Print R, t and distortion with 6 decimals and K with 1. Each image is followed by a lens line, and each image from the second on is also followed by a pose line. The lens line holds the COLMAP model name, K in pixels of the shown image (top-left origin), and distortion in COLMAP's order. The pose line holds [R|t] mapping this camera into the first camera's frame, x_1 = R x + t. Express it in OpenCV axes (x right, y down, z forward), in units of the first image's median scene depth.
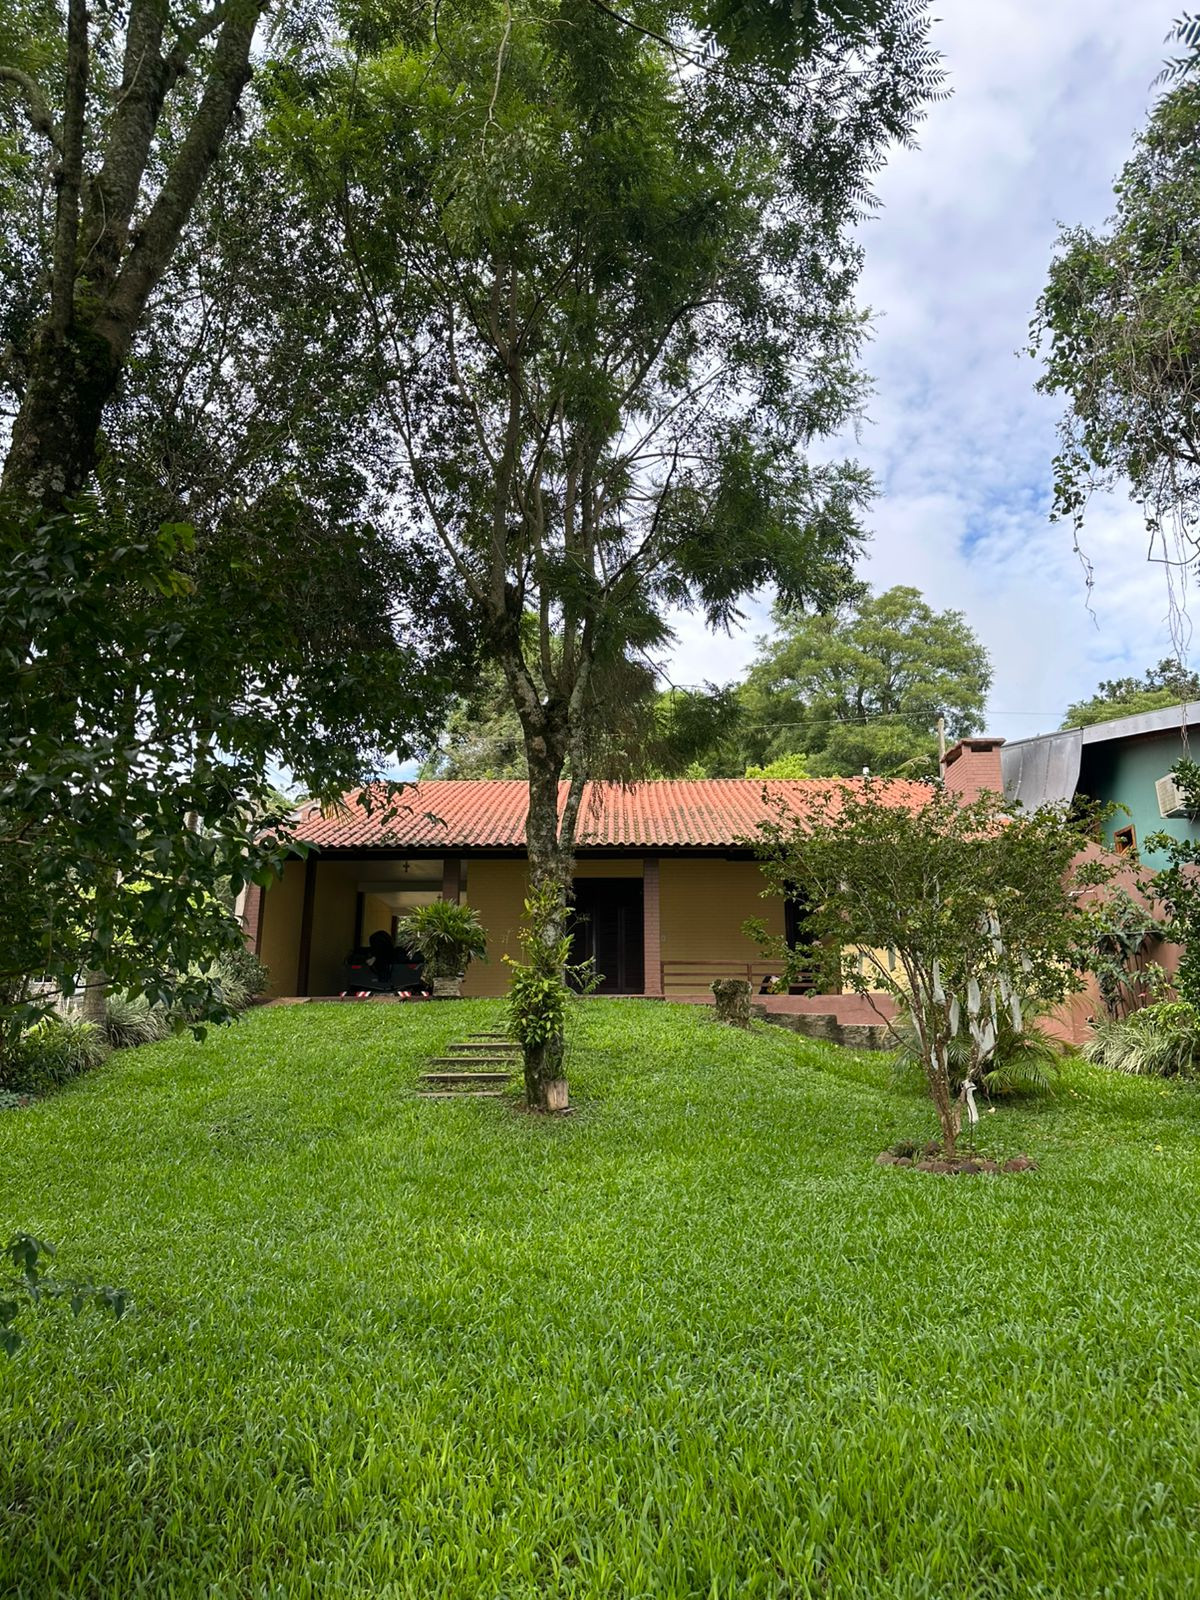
lens RADIAL K [[1111.1, 0, 607.5], [0, 1111.1, 802.7], [0, 0, 1]] dist [0.047389, -0.086194]
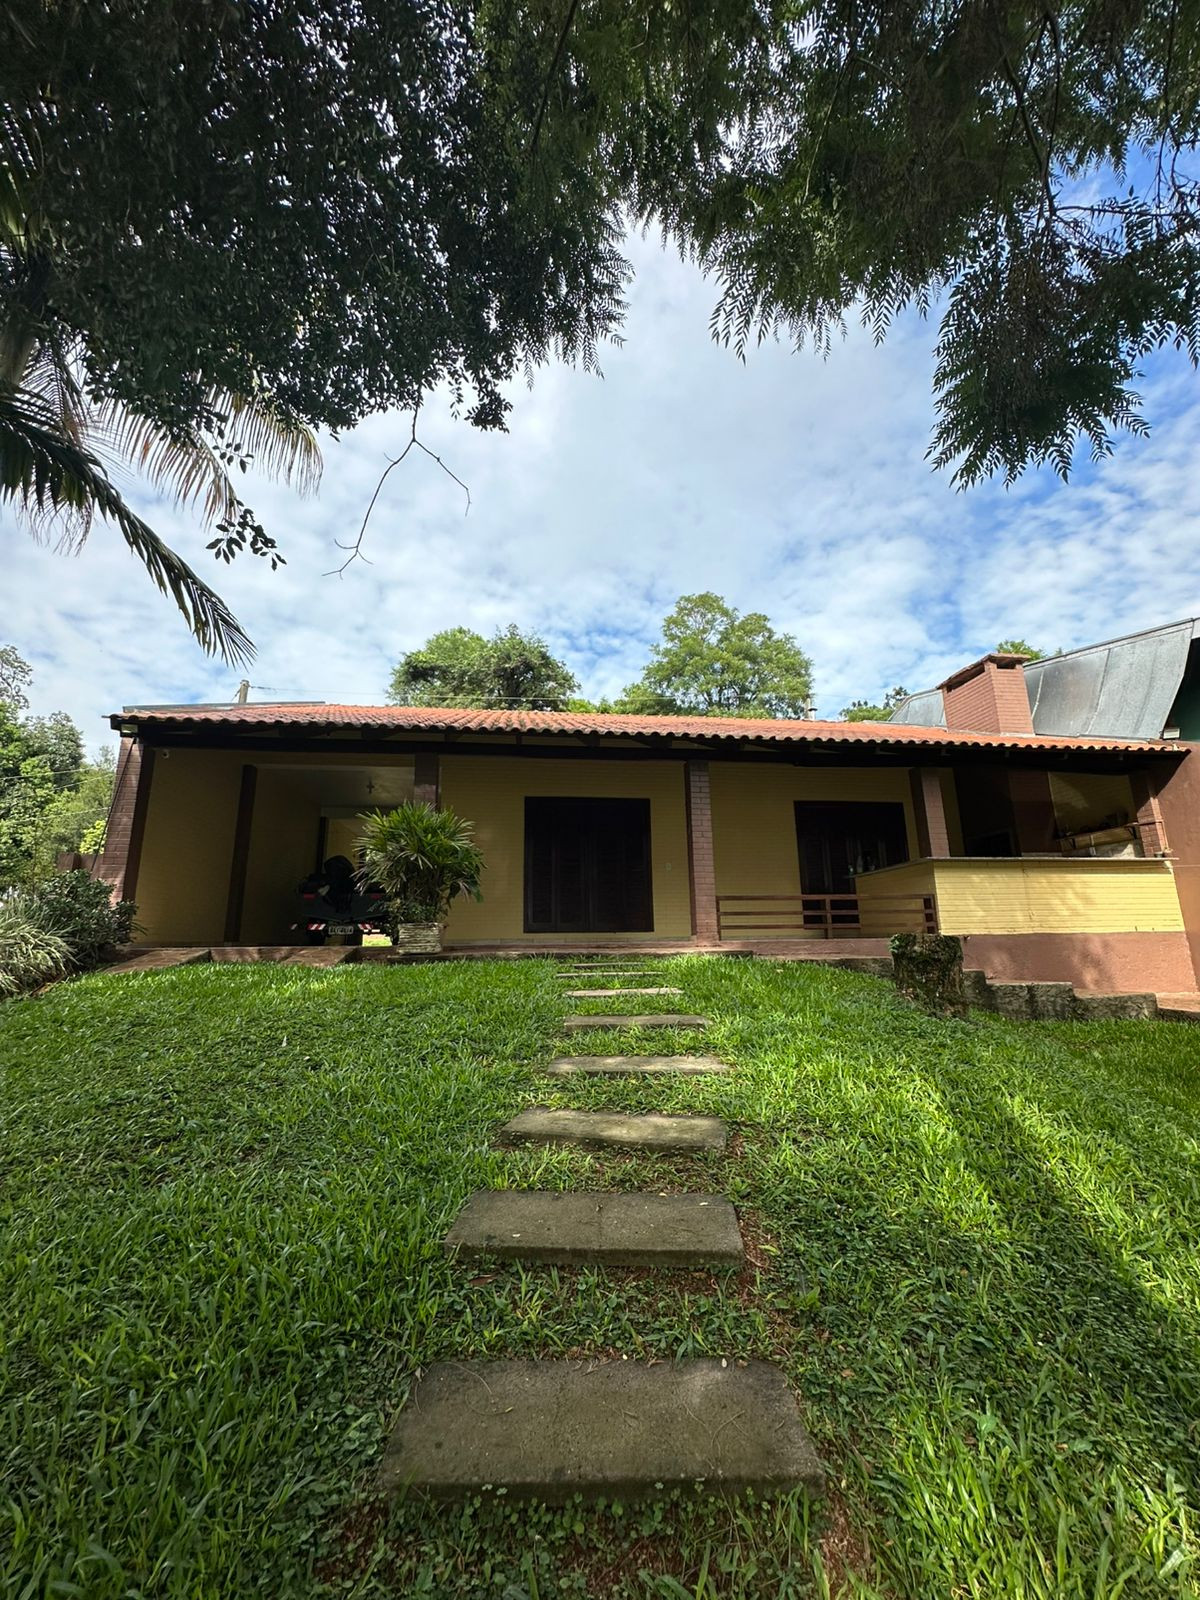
lens RADIAL K [[634.2, 0, 600.0], [0, 634.2, 800.0], [0, 0, 1]] dist [-0.015284, -0.000408]
pose [[0.987933, 0.020515, 0.153516, -0.094795], [-0.022165, 0.999713, 0.009042, 0.077339], [-0.153286, -0.012335, 0.988105, 0.597656]]
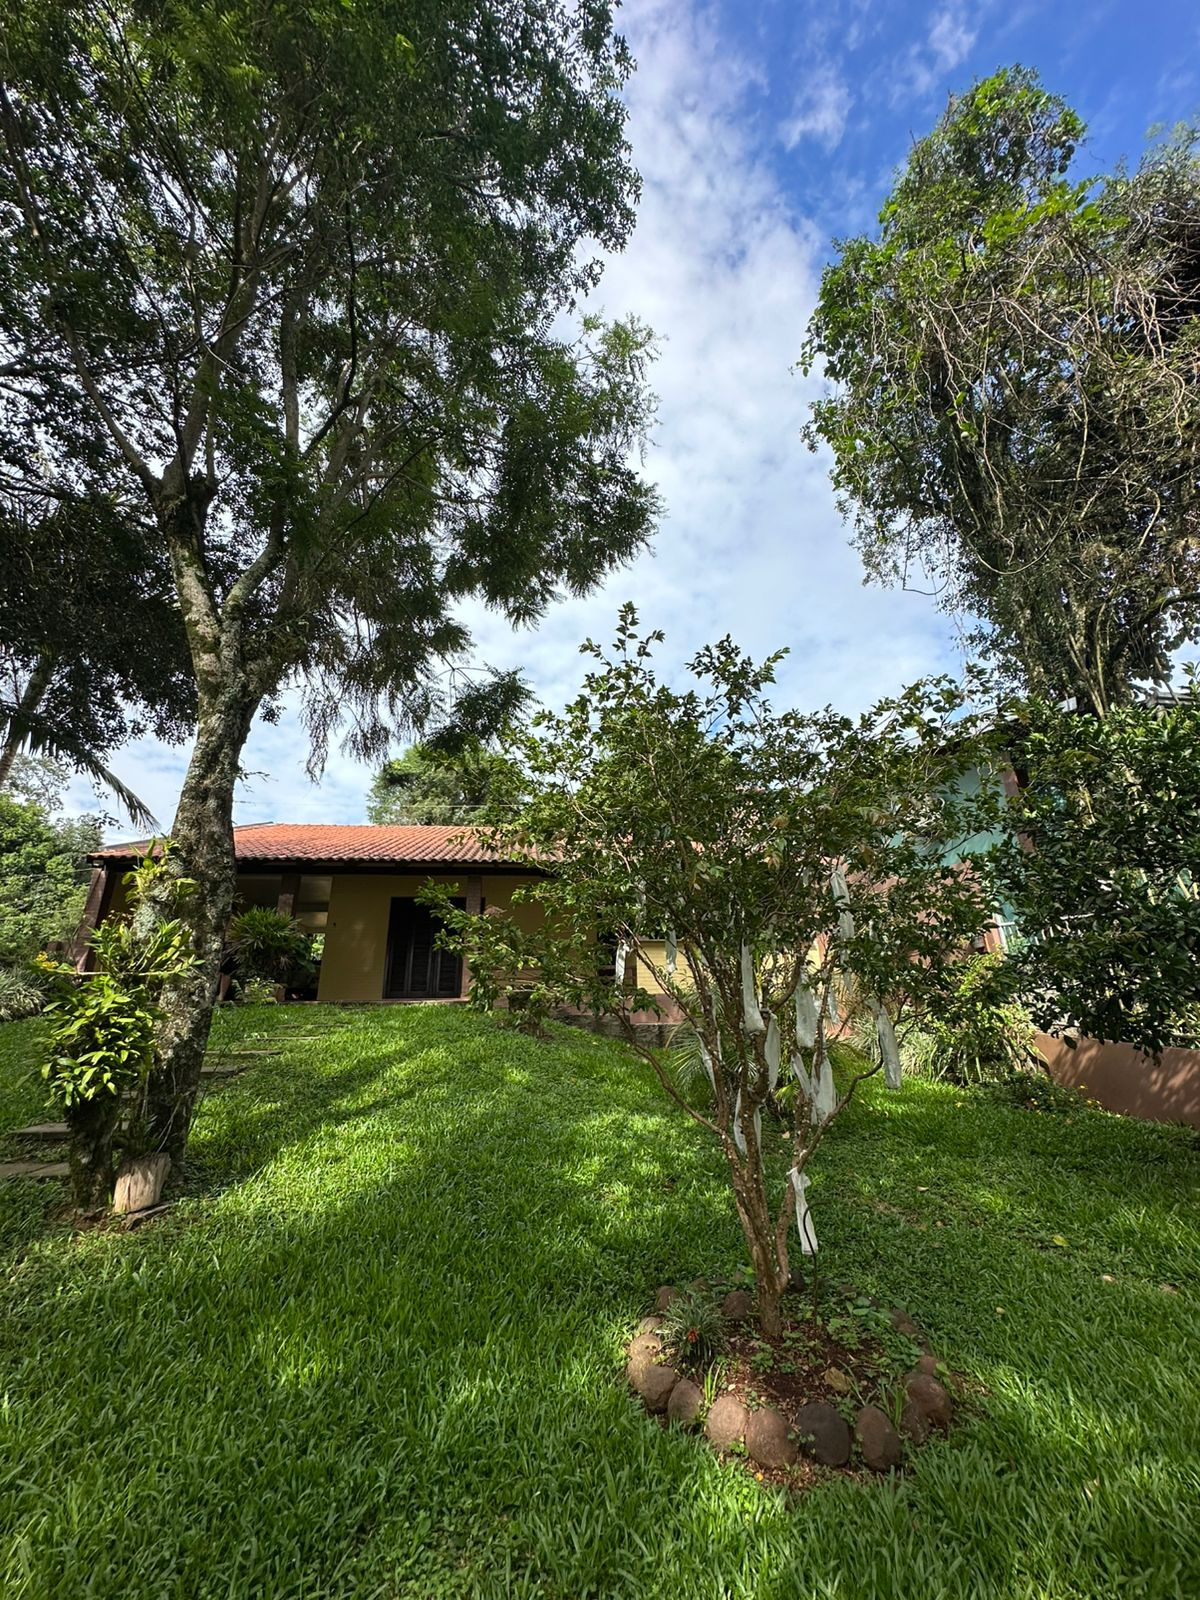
lens RADIAL K [[645.4, 0, 594.5], [0, 645.4, 795.8], [0, 0, 1]] dist [-0.010804, -0.000117]
pose [[0.994088, 0.026776, 0.105226, 0.093016], [-0.013203, 0.991735, -0.127623, 0.052993], [-0.107774, 0.125479, 0.986225, 0.342171]]
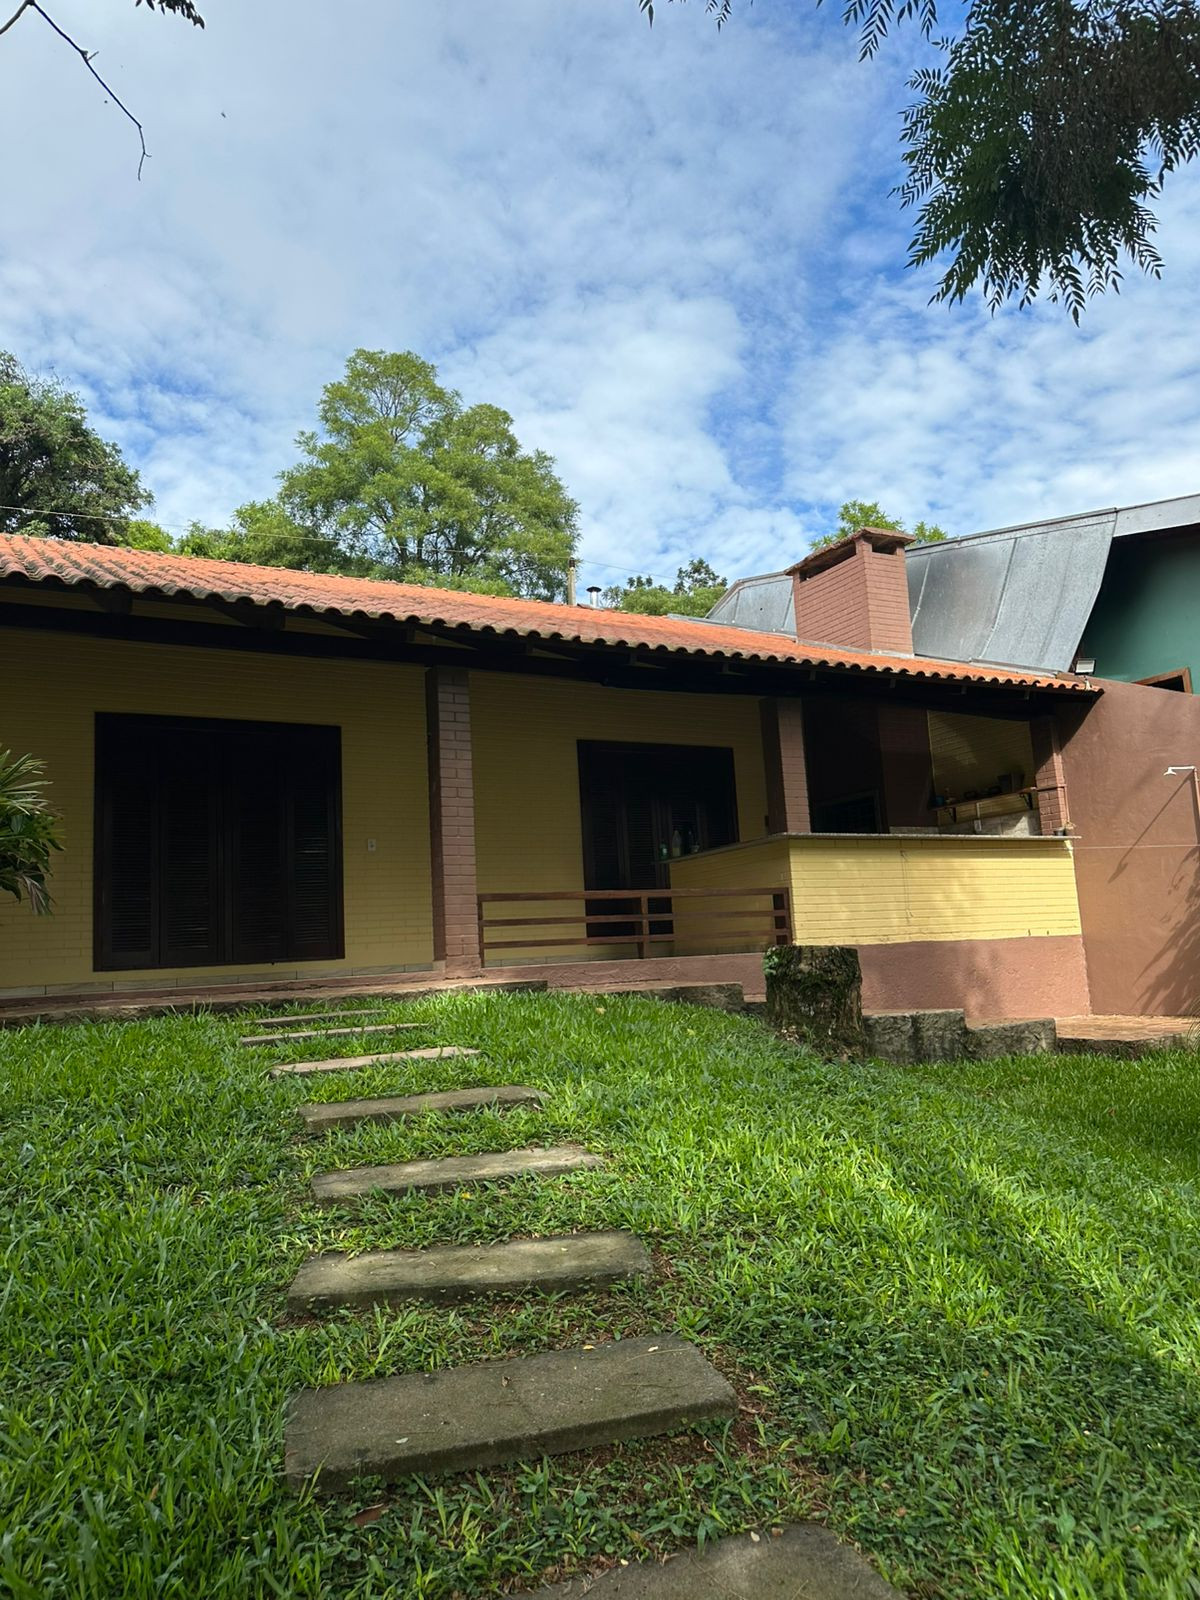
lens RADIAL K [[1111.1, 0, 607.5], [0, 1111.1, 802.7], [0, 0, 1]] dist [0.047389, -0.086194]
pose [[0.860586, 0.024568, 0.508713, -0.133434], [-0.064258, 0.996092, 0.060601, 0.076235], [-0.505236, -0.084841, 0.858801, 0.597046]]
